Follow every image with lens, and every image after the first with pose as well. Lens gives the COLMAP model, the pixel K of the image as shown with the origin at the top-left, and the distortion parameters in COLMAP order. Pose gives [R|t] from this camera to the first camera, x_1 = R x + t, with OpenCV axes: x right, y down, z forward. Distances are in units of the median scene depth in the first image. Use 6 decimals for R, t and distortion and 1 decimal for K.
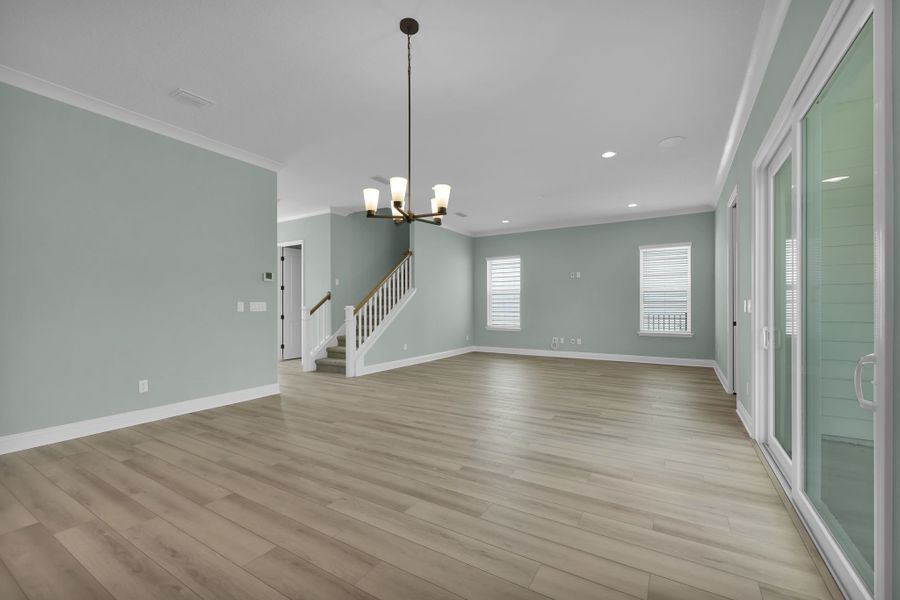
lens RADIAL K [[375.0, 0, 453.8], [0, 375.0, 310.3], [0, 0, 1]] dist [0.003457, -0.000246]
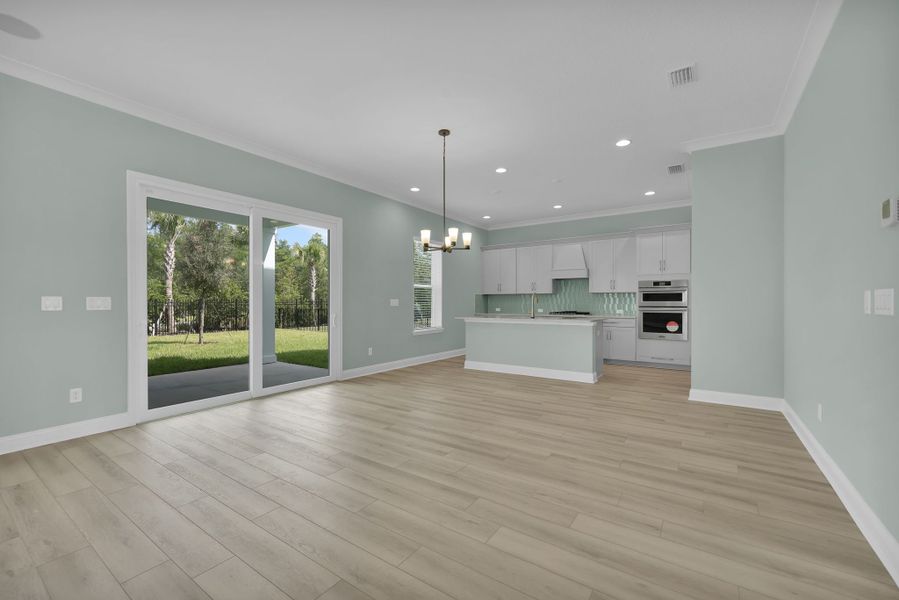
lens RADIAL K [[374.6, 0, 451.0], [0, 374.6, 301.1], [0, 0, 1]] dist [0.003457, -0.000246]
pose [[-0.998226, 0.001879, 0.059502, -0.086437], [0.002309, 0.999972, 0.007155, -0.010378], [-0.059486, 0.007280, -0.998203, 0.935359]]
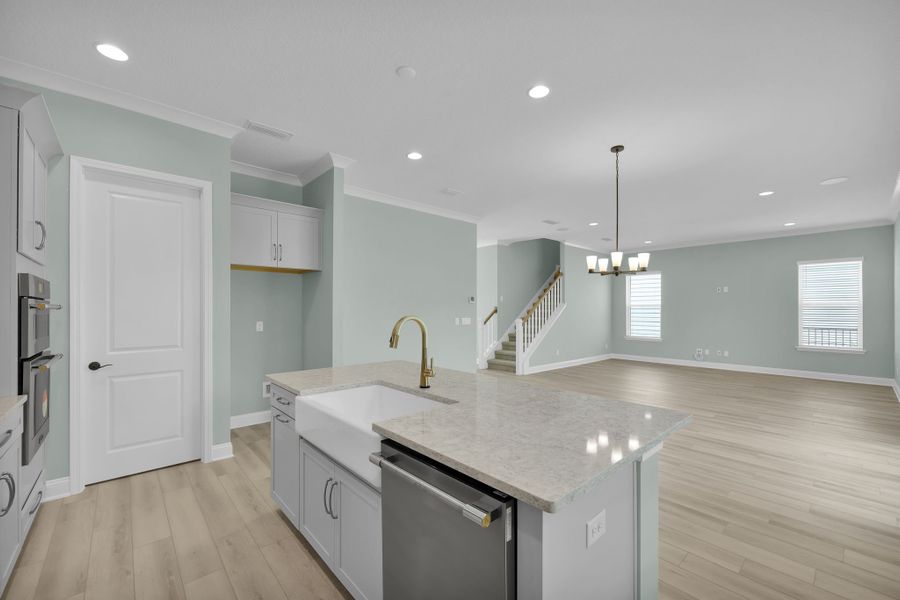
lens RADIAL K [[375.0, 0, 447.9], [0, 375.0, 307.5], [0, 0, 1]] dist [0.003457, -0.000246]
pose [[0.959038, 0.003865, -0.283249, -0.130785], [-0.008644, 0.999841, -0.015623, -0.025347], [0.283144, 0.017431, 0.958919, -0.253748]]
